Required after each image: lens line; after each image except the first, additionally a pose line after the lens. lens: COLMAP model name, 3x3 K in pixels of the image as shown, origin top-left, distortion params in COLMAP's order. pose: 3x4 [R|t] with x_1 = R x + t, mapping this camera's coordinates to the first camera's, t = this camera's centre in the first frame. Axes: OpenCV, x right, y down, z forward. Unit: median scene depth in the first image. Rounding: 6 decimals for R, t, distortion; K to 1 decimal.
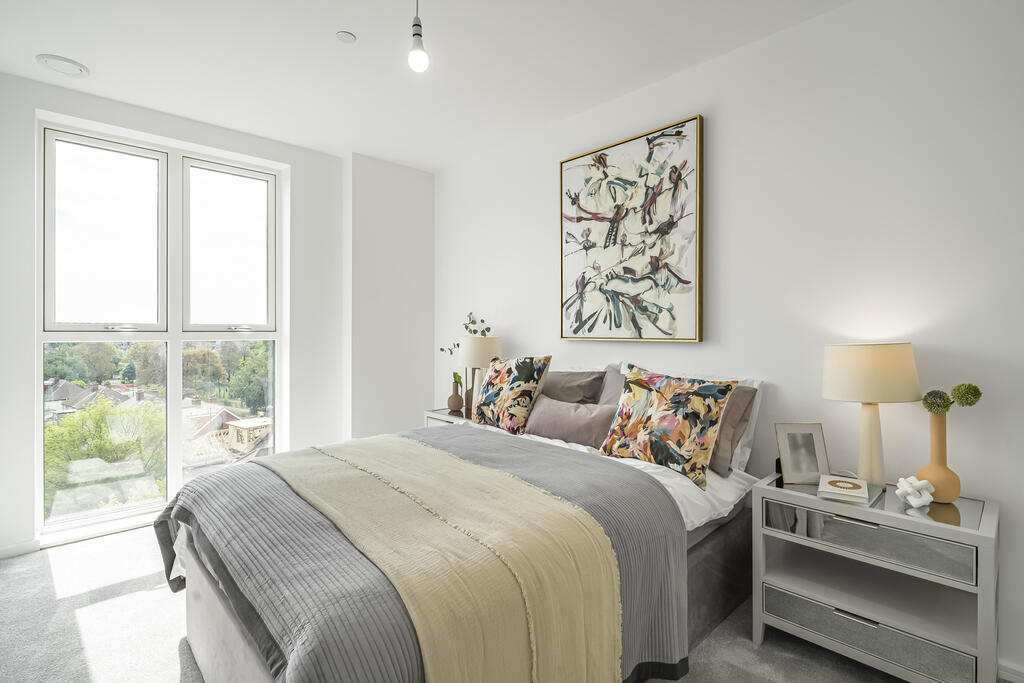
lens RADIAL K [[491.3, 0, 513.5], [0, 491.3, 326.1], [0, 0, 1]] dist [-0.000212, 0.000321]
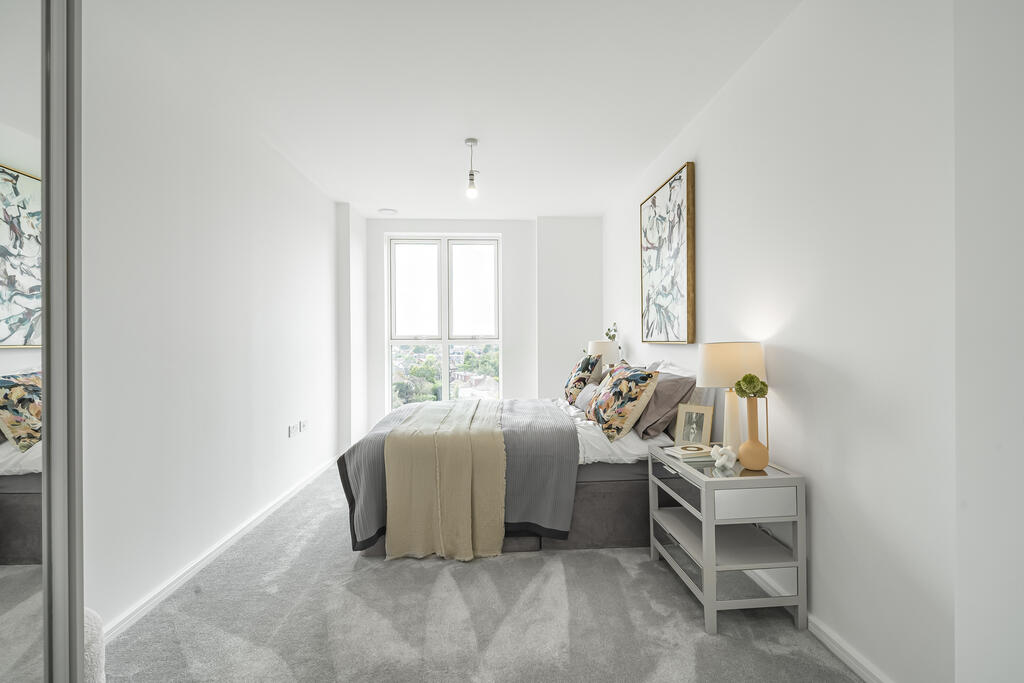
lens RADIAL K [[491.3, 0, 513.5], [0, 491.3, 326.1], [0, 0, 1]] dist [-0.000212, 0.000321]
pose [[0.762549, -0.028012, -0.646324, 0.799005], [0.018399, 0.999597, -0.021615, 0.006445], [0.646669, 0.004590, 0.762757, -0.231771]]
